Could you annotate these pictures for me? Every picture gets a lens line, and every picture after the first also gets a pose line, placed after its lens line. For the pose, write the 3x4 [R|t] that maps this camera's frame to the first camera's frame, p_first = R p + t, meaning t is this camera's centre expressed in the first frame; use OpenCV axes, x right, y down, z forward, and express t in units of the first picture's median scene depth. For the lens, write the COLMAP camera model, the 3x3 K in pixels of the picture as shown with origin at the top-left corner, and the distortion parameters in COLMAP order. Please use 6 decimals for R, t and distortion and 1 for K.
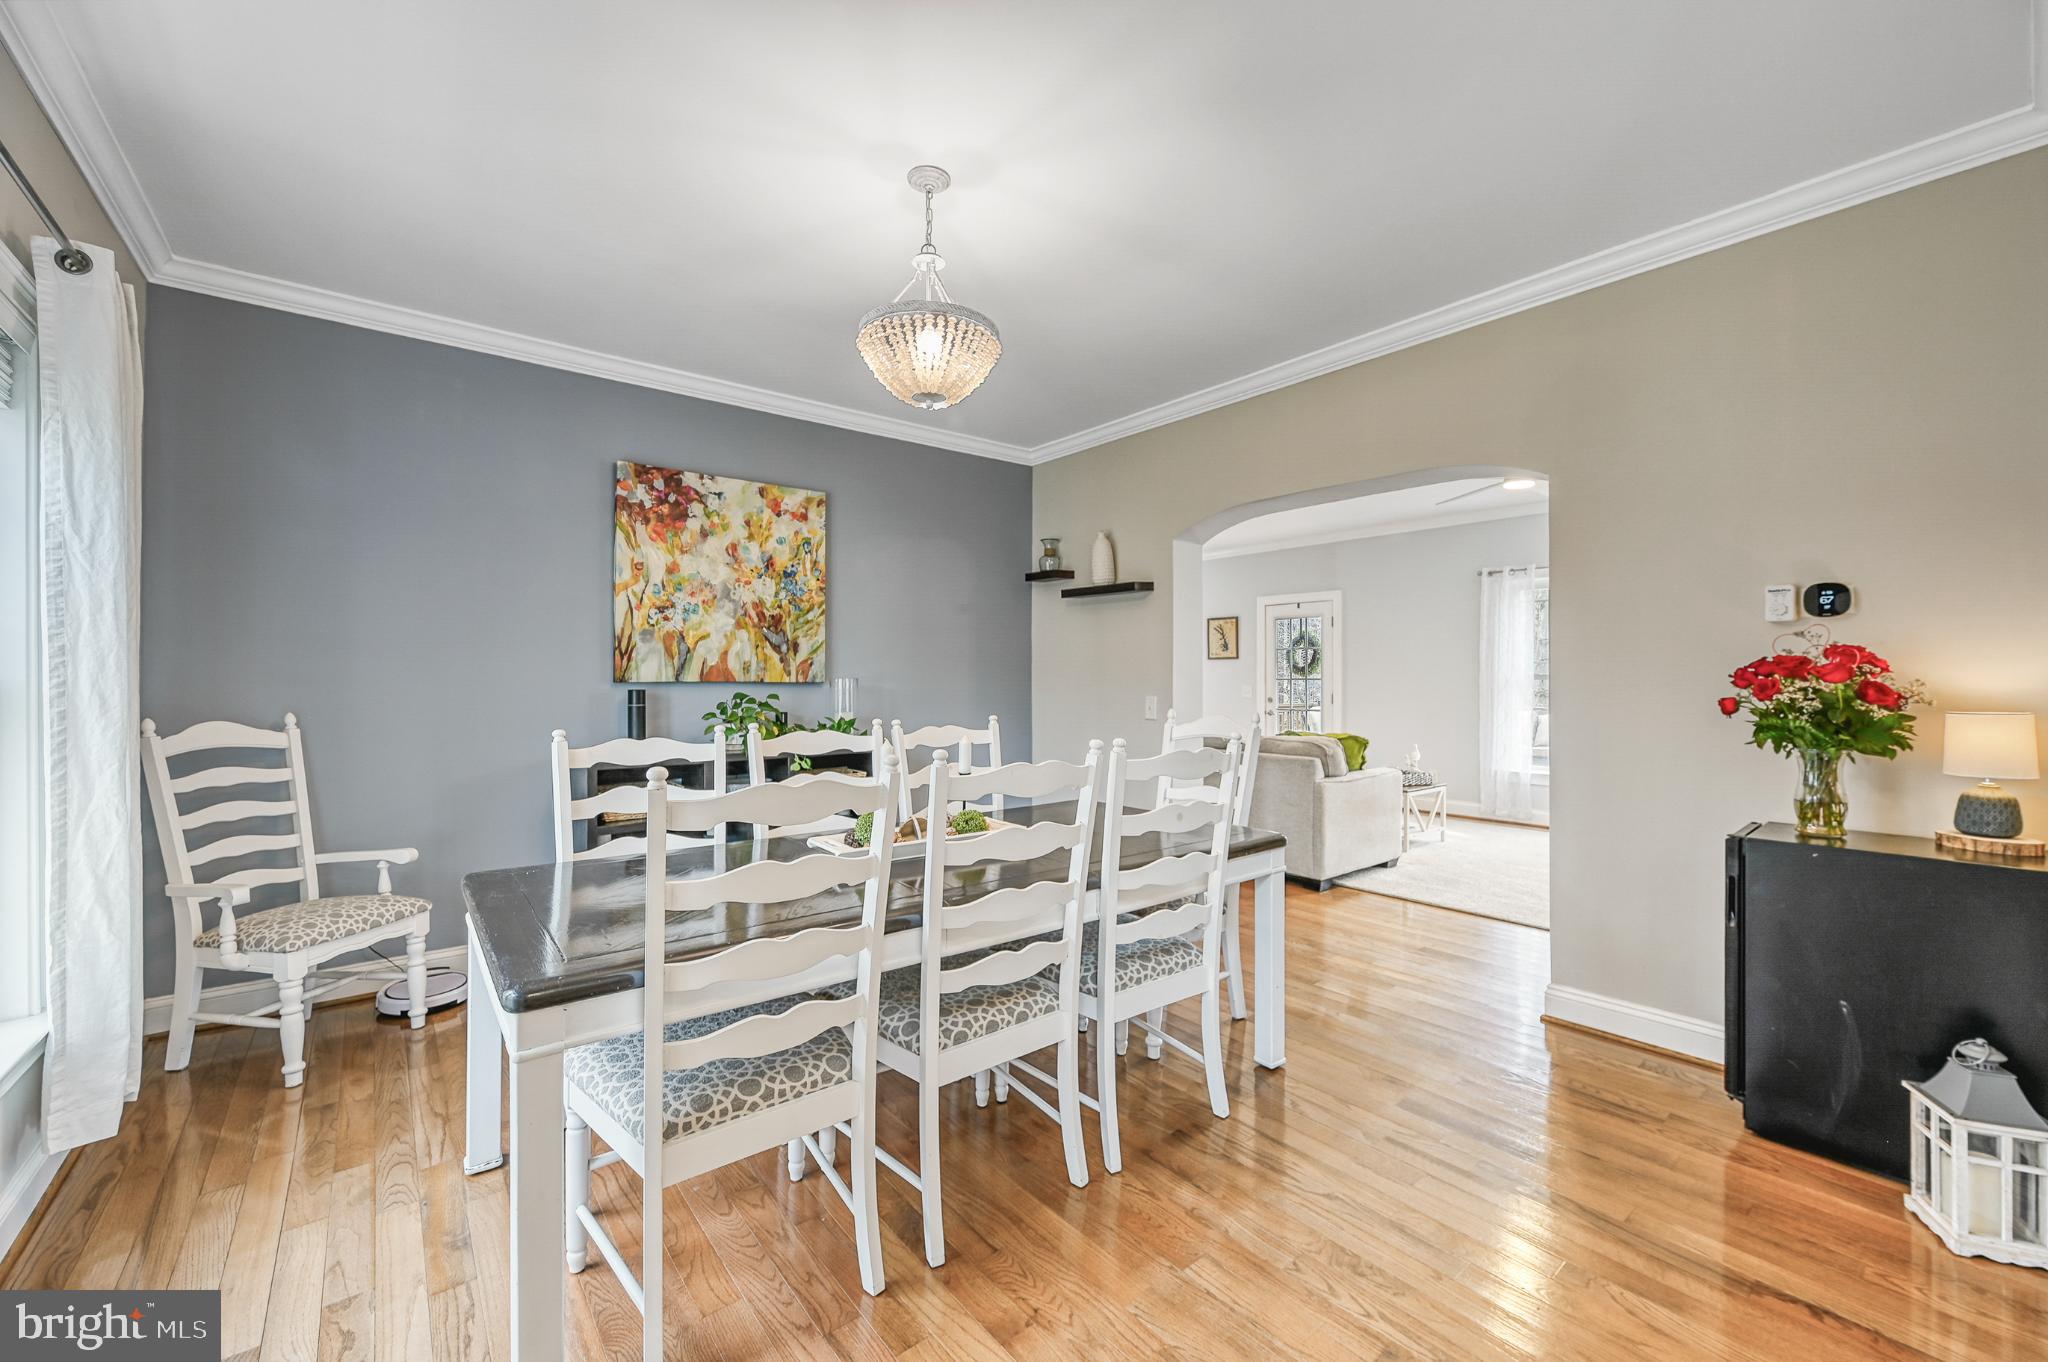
lens RADIAL K [[816.6, 0, 1018.2], [0, 816.6, 681.8], [0, 0, 1]] dist [0.001521, 0.000412]
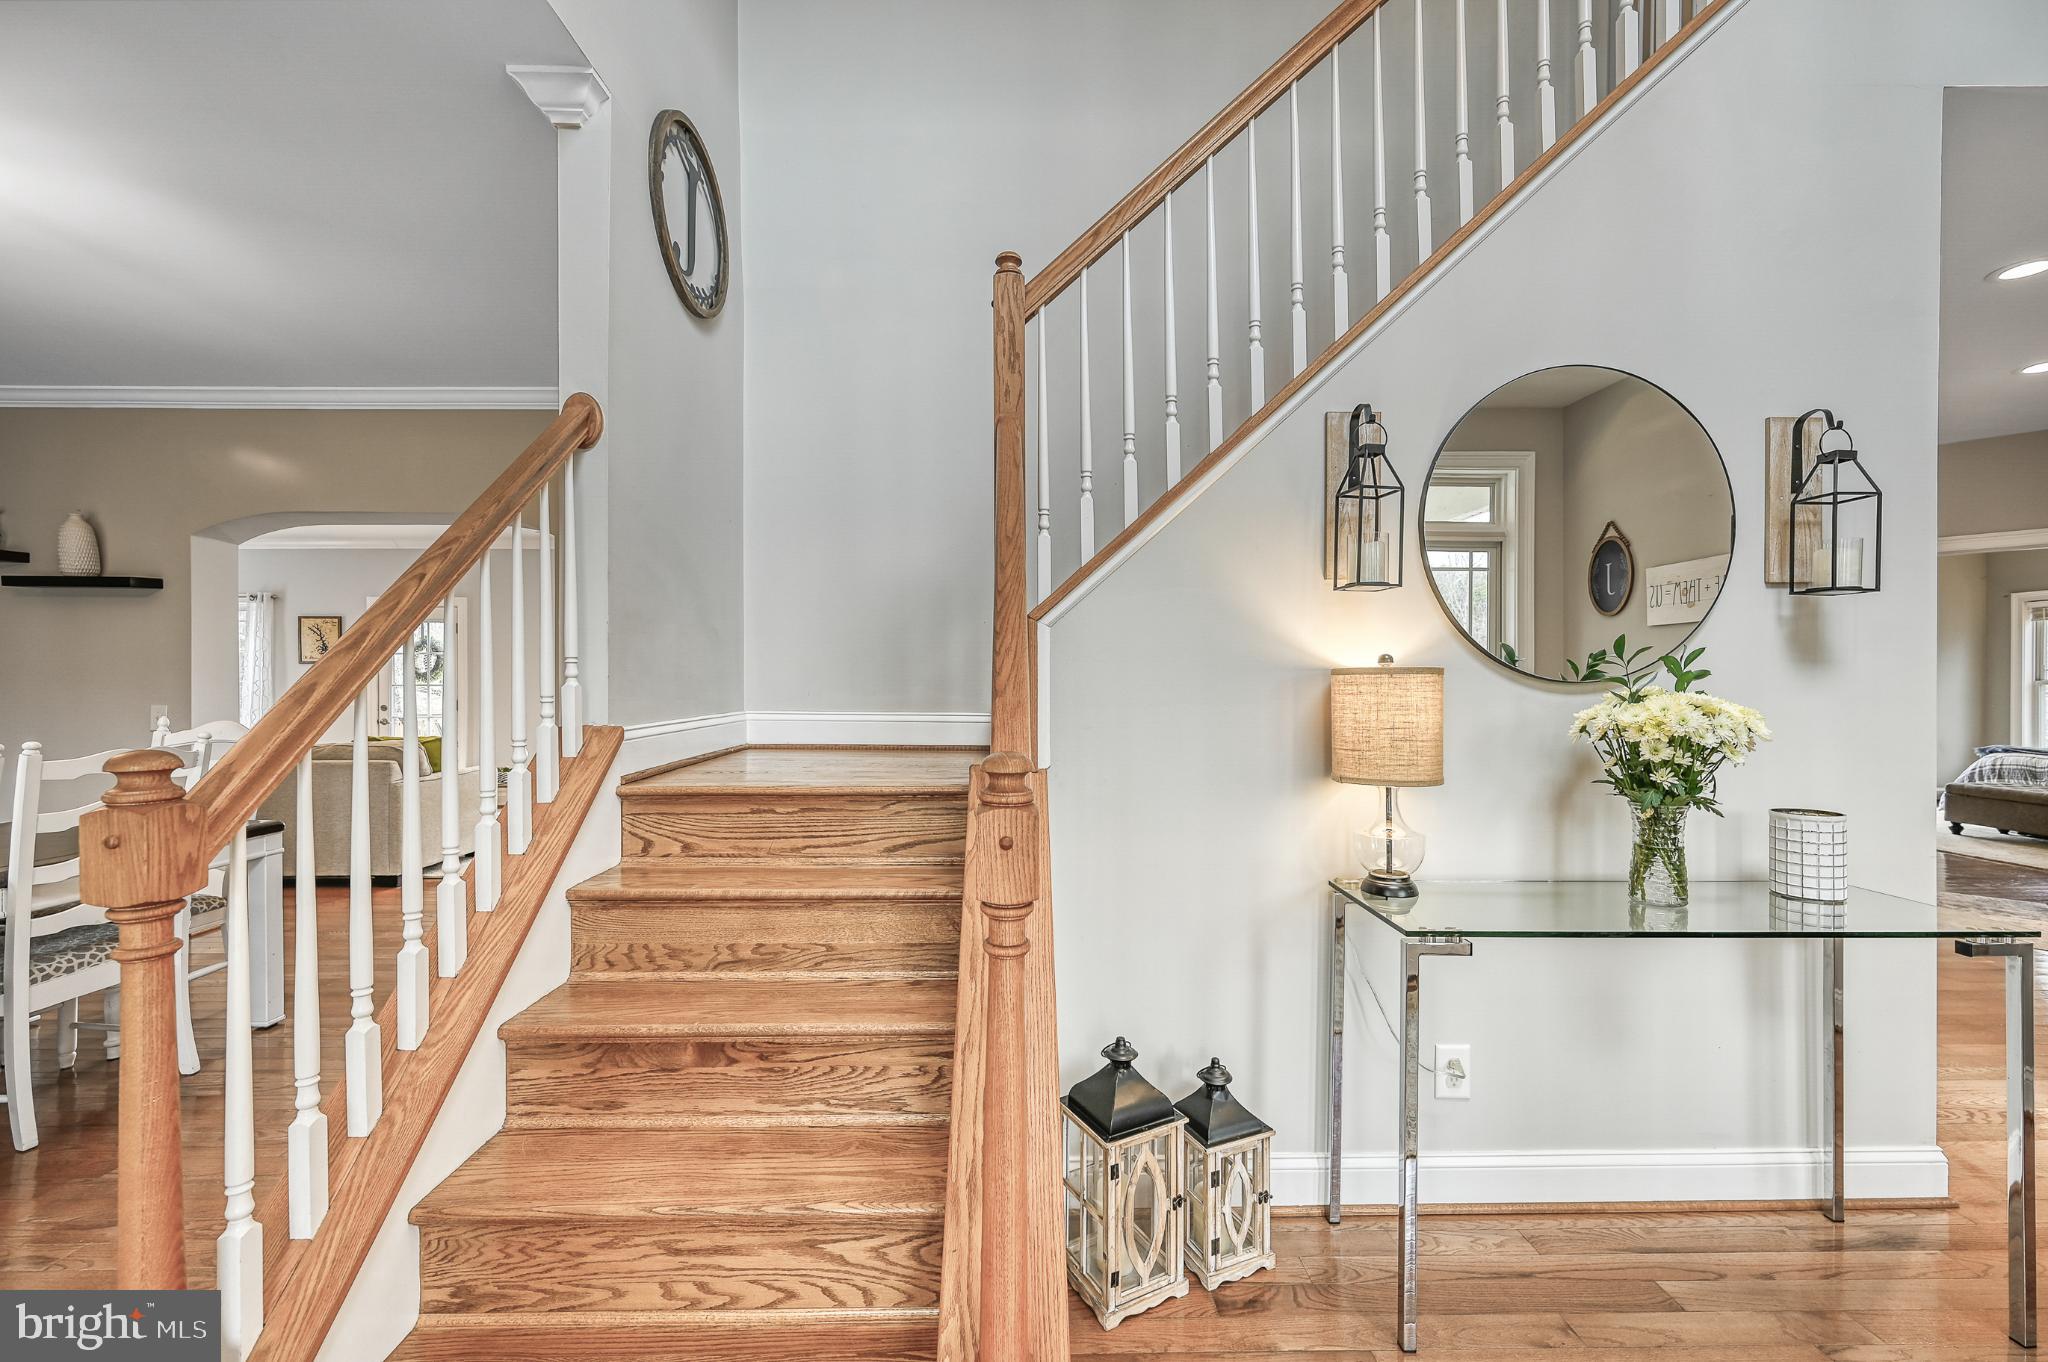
lens RADIAL K [[816.6, 0, 1029.2], [0, 816.6, 691.9], [0, 0, 1]] dist [0.001521, 0.000412]
pose [[0.611282, -0.006908, 0.791383, 0.032717], [0.002678, 0.999974, 0.006660, -0.000168], [-0.791409, -0.001952, 0.611285, -0.302697]]
